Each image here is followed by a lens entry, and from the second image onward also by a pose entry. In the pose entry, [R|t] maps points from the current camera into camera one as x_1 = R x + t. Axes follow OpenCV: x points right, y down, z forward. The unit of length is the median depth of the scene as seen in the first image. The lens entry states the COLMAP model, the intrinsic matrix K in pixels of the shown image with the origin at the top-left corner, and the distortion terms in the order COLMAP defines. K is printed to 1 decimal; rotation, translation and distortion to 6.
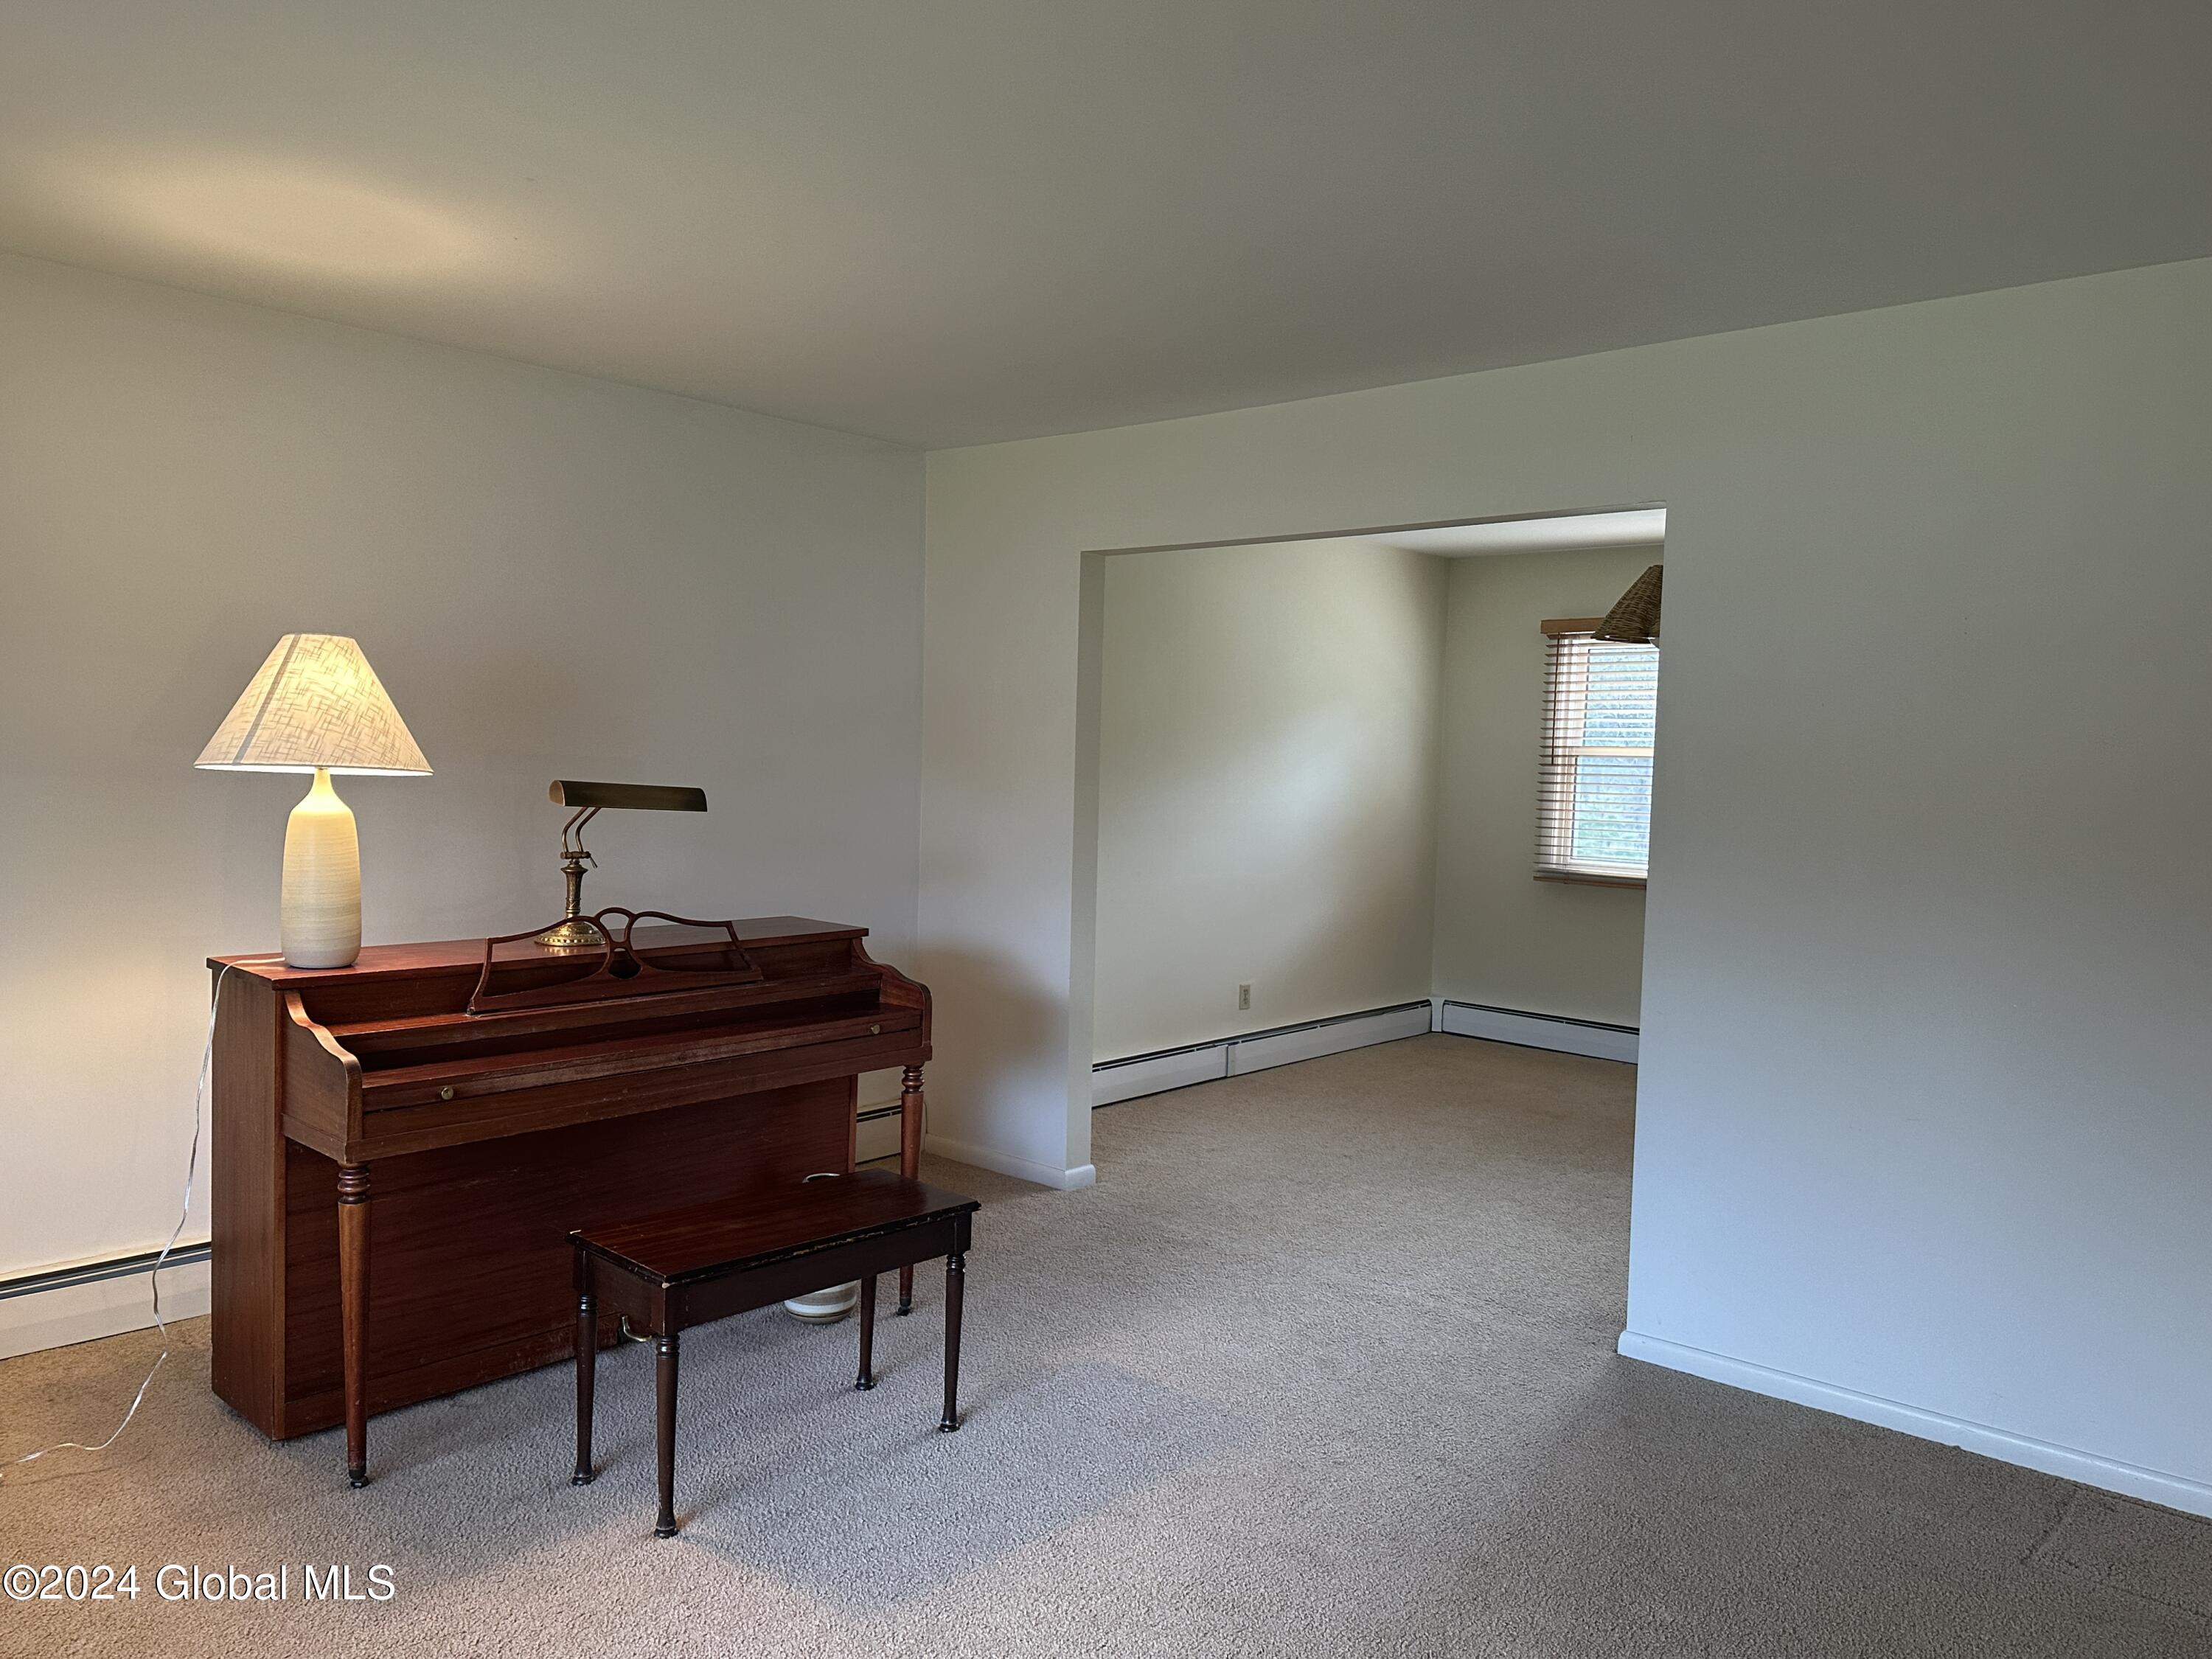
lens RADIAL K [[1563.3, 0, 1106.0], [0, 1563.3, 829.5], [0, 0, 1]] dist [0.080735, -0.153940]
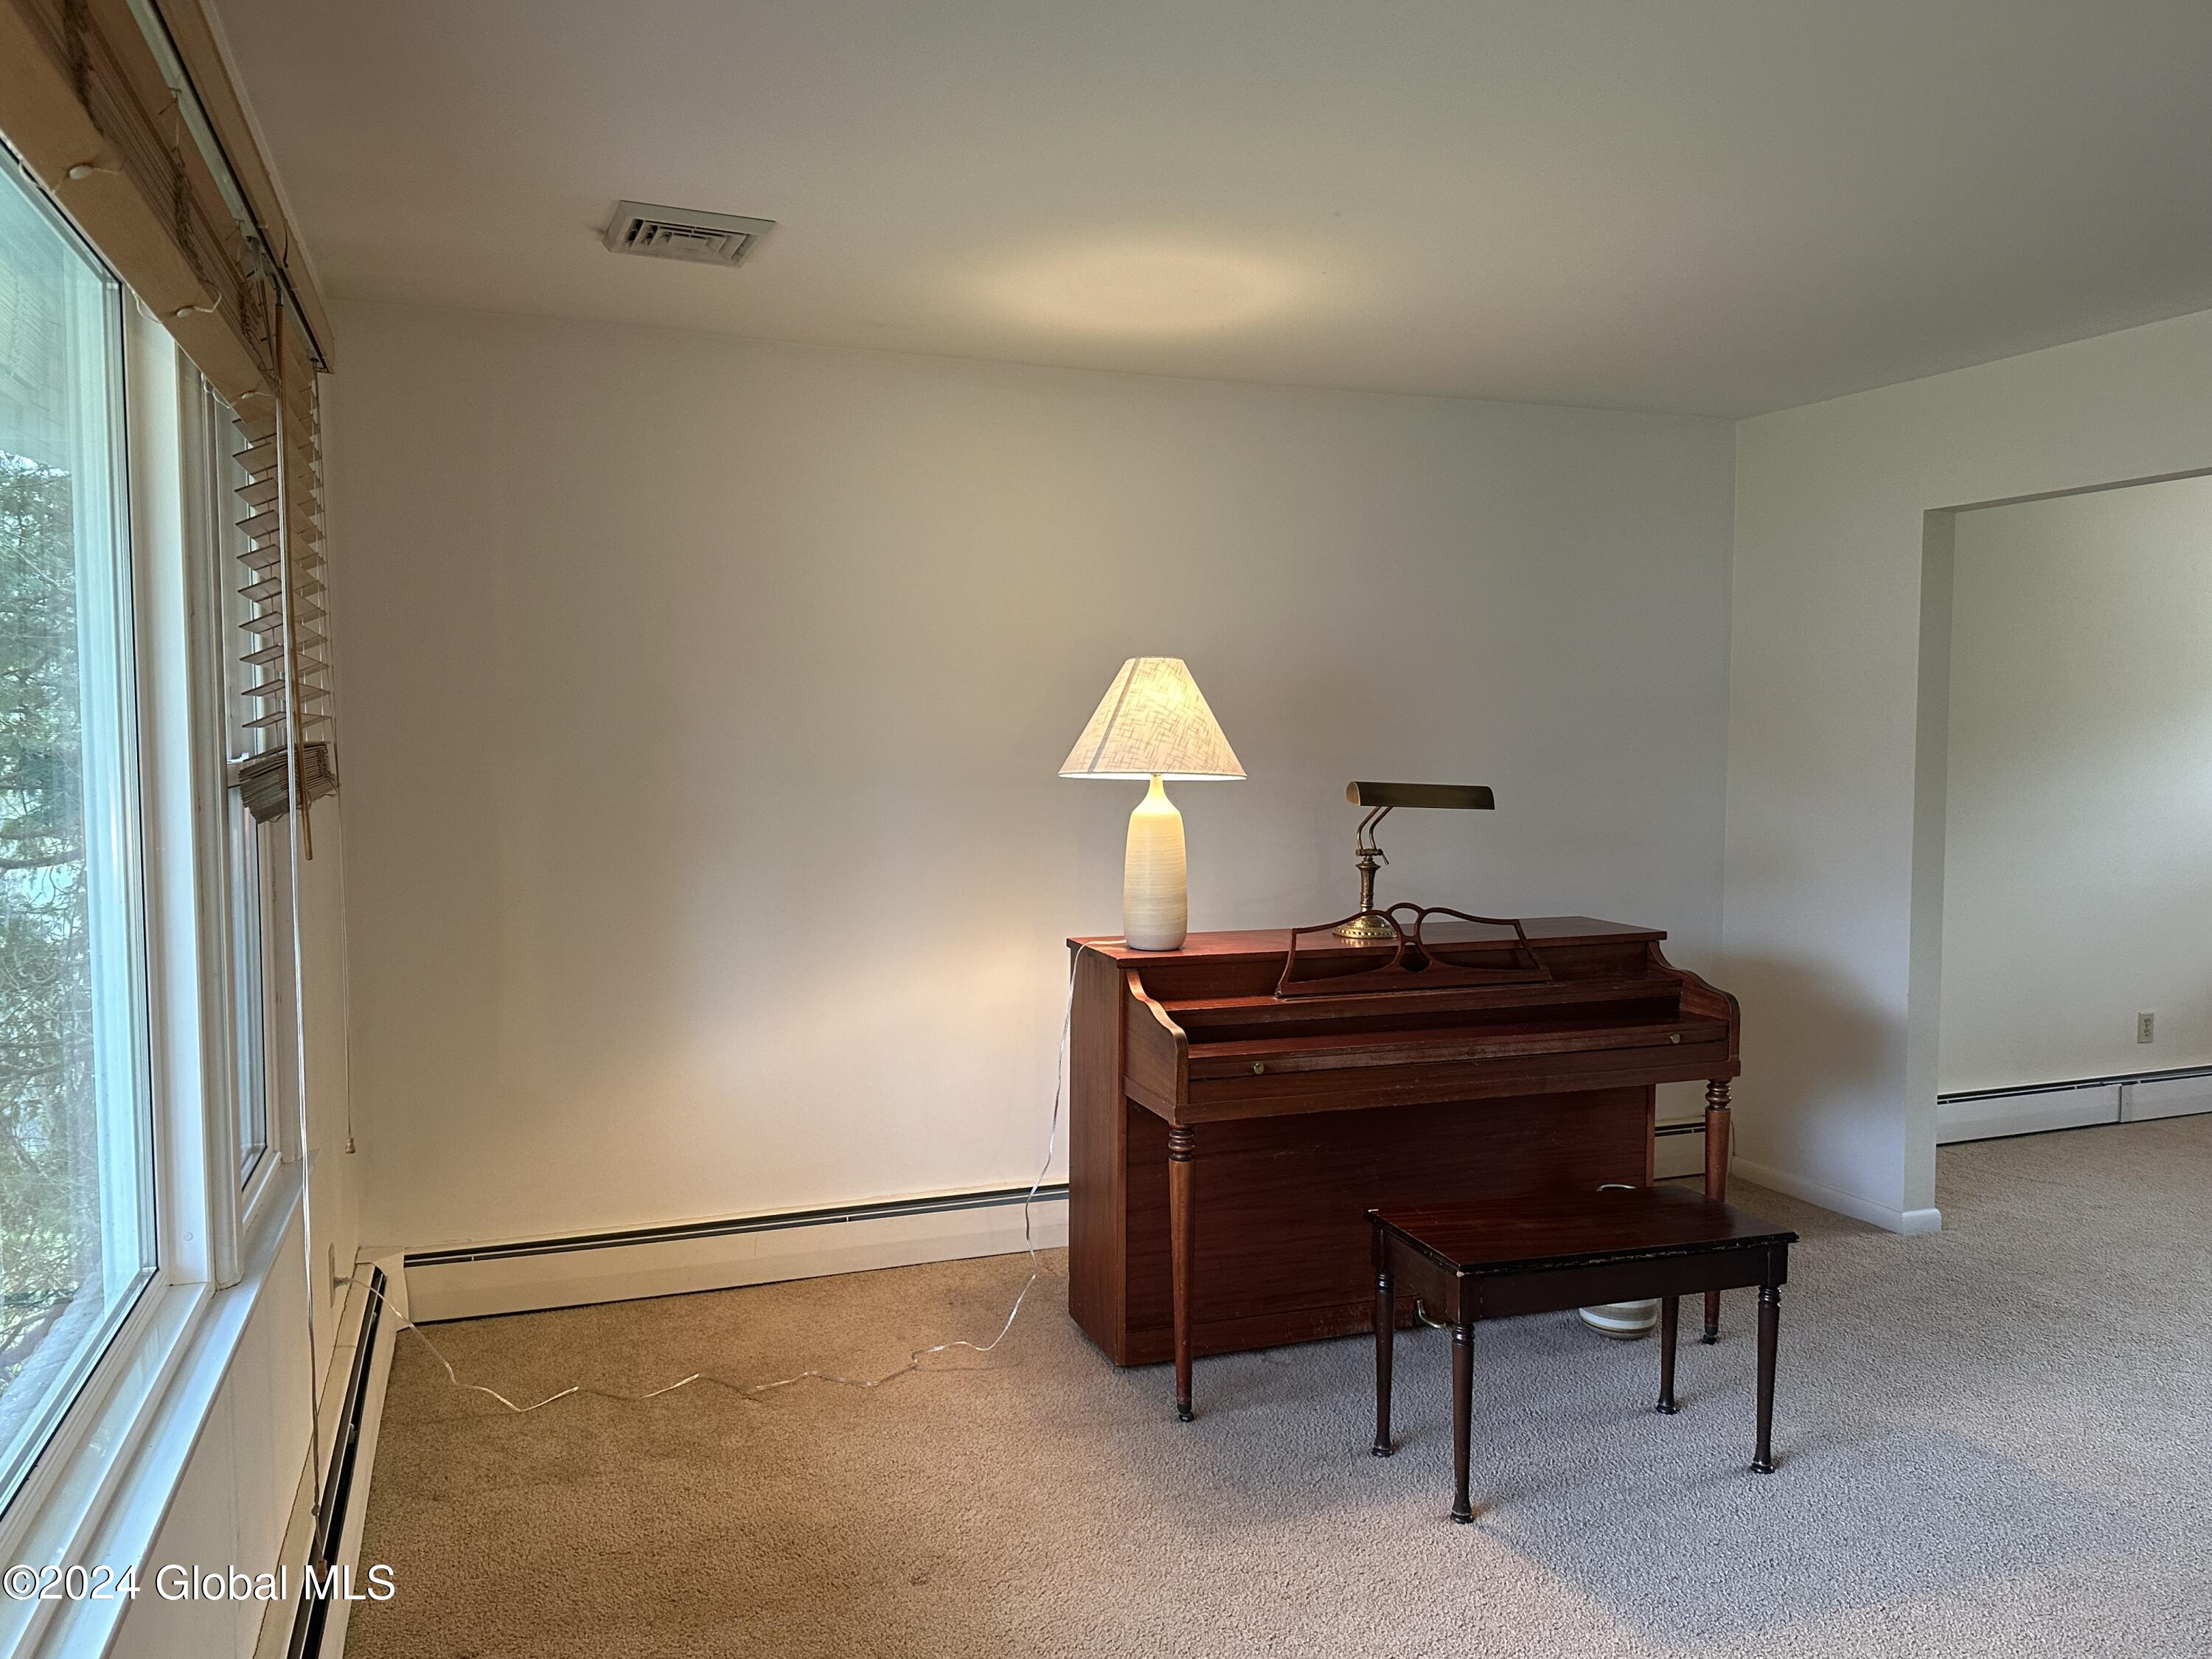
lens RADIAL K [[1597.8, 0, 1090.5], [0, 1597.8, 825.9], [0, 0, 1]] dist [0.118040, -0.165770]
pose [[0.881067, -0.000195, -0.472991, 0.005999], [0.001289, 0.999997, 0.001989, -0.003946], [0.472989, -0.002362, 0.881065, -0.034040]]
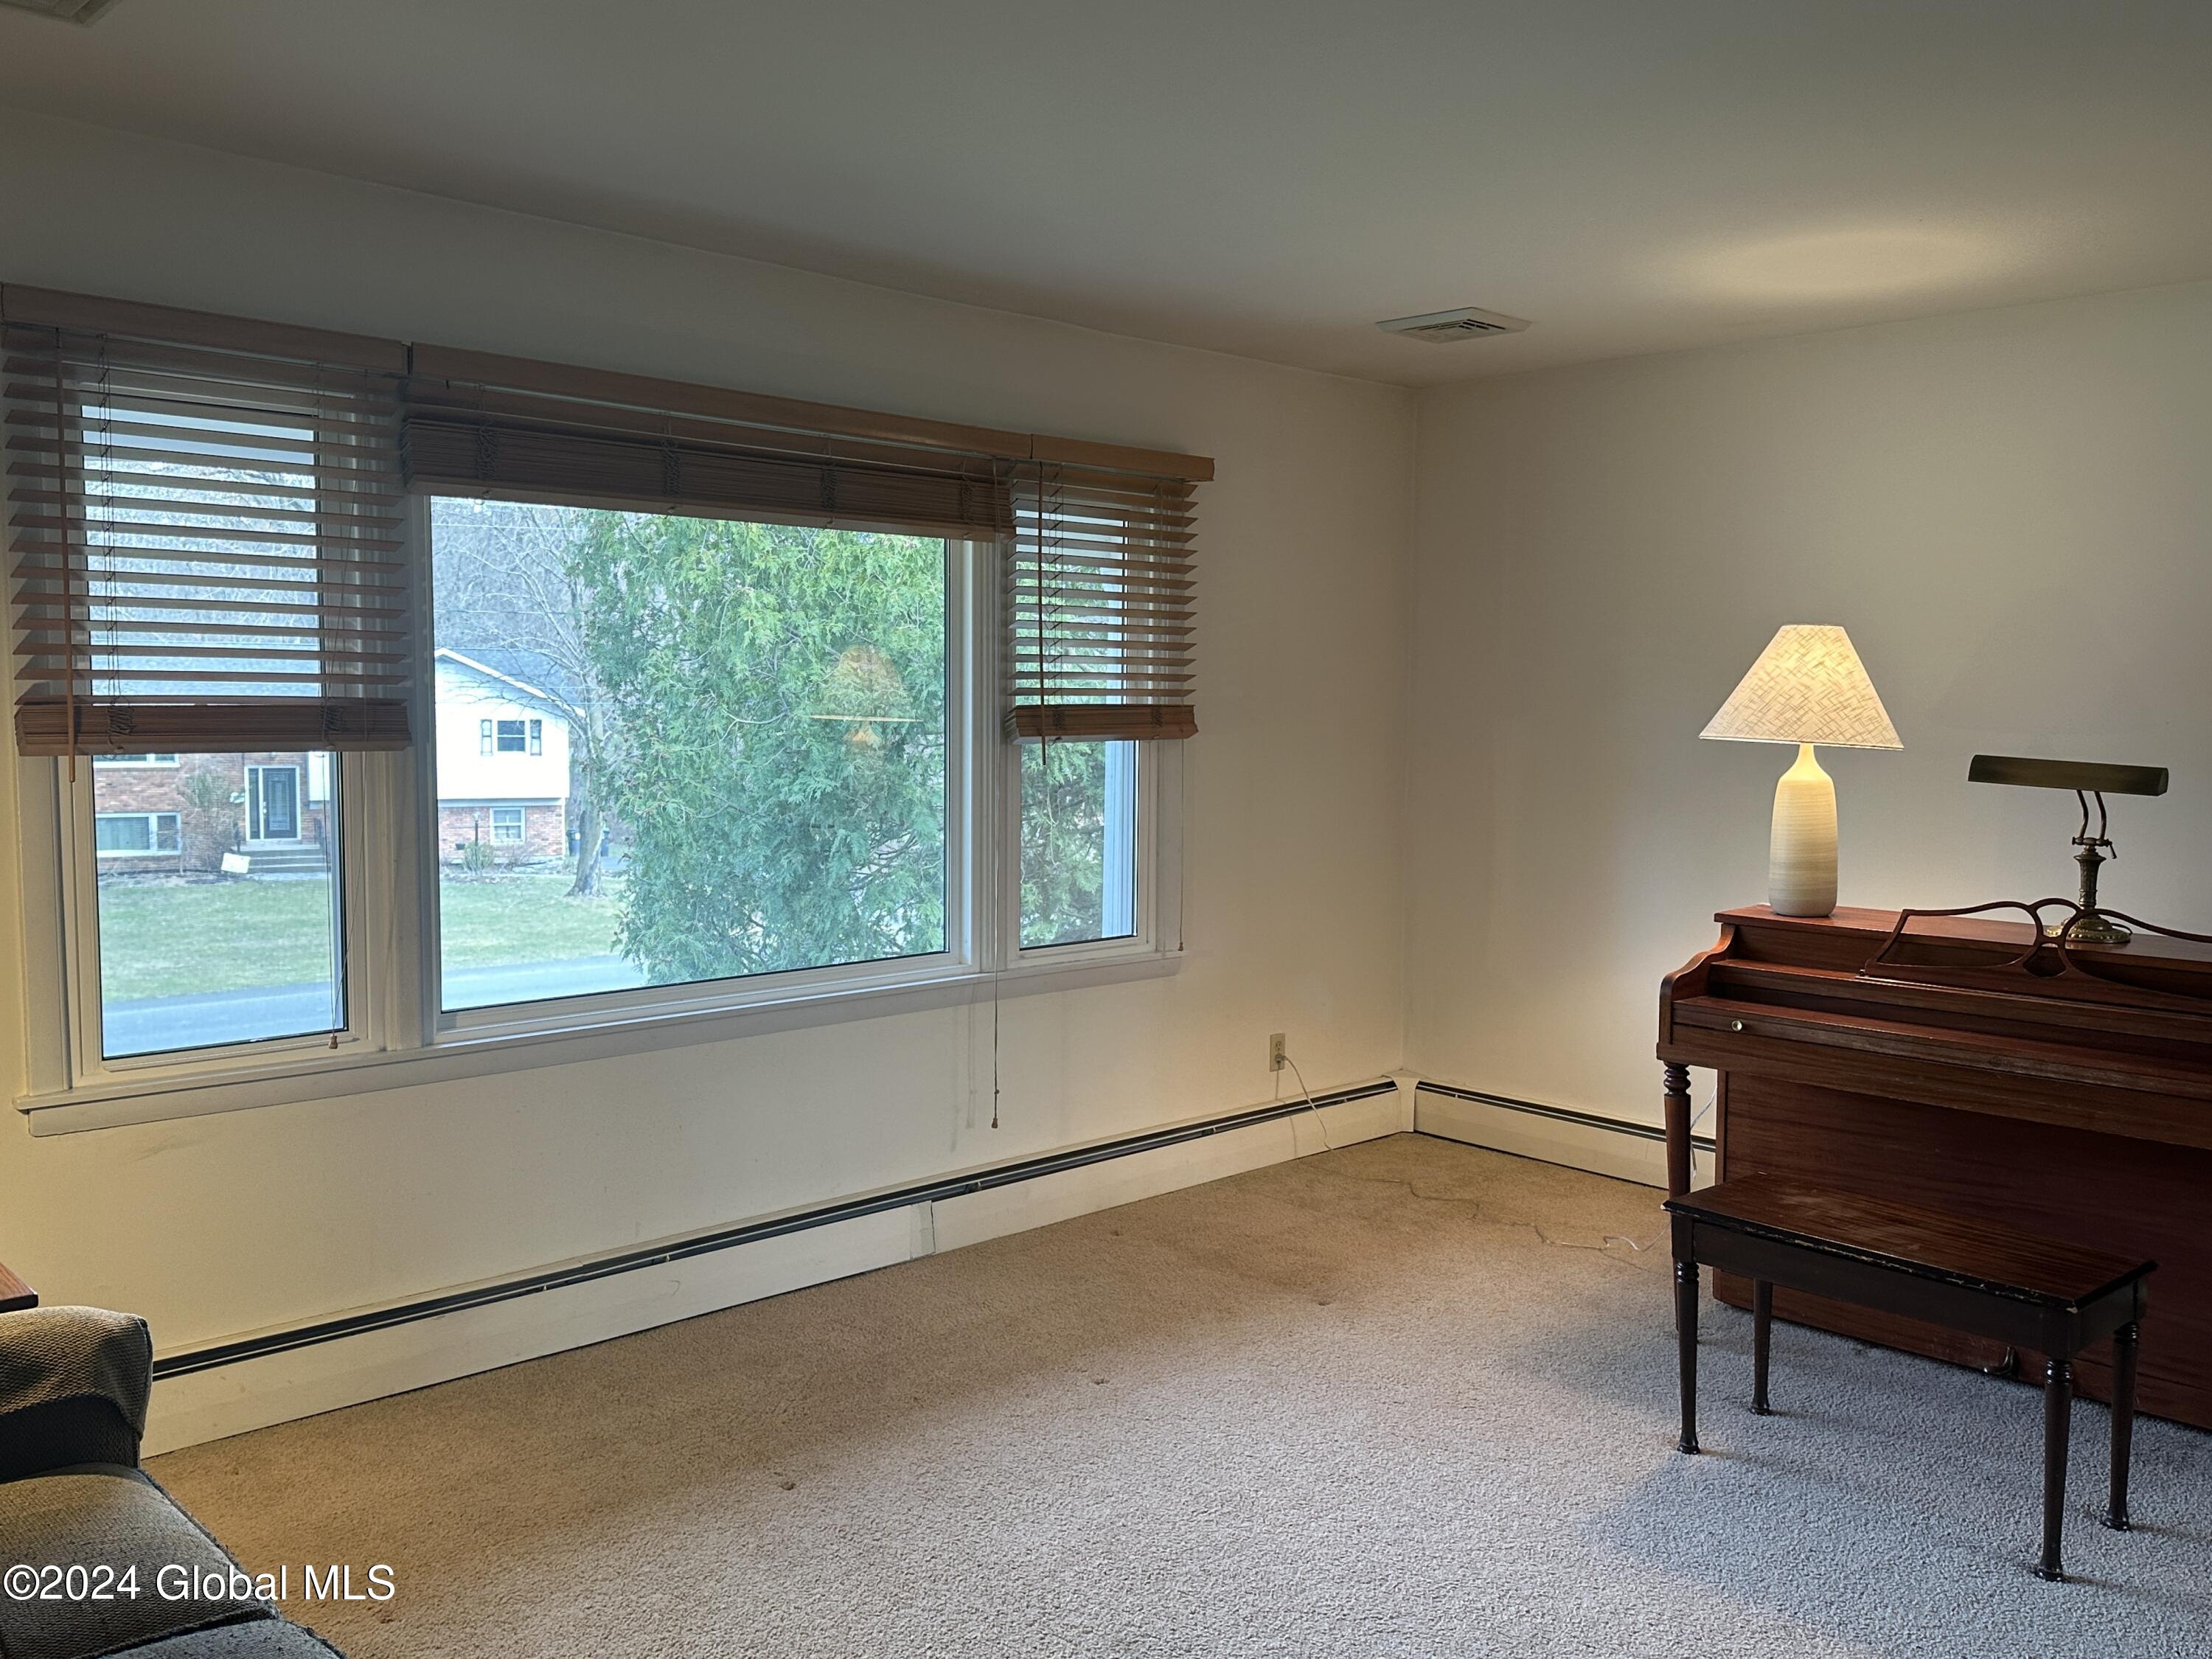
lens RADIAL K [[1833.8, 0, 1106.0], [0, 1833.8, 829.5], [0, 0, 1]] dist [0.148567, -0.276784]
pose [[-0.074739, 0.043627, -0.996248, 0.844295], [-0.059134, 0.997091, 0.048100, -0.009399], [0.995448, 0.062507, -0.071941, 0.572252]]
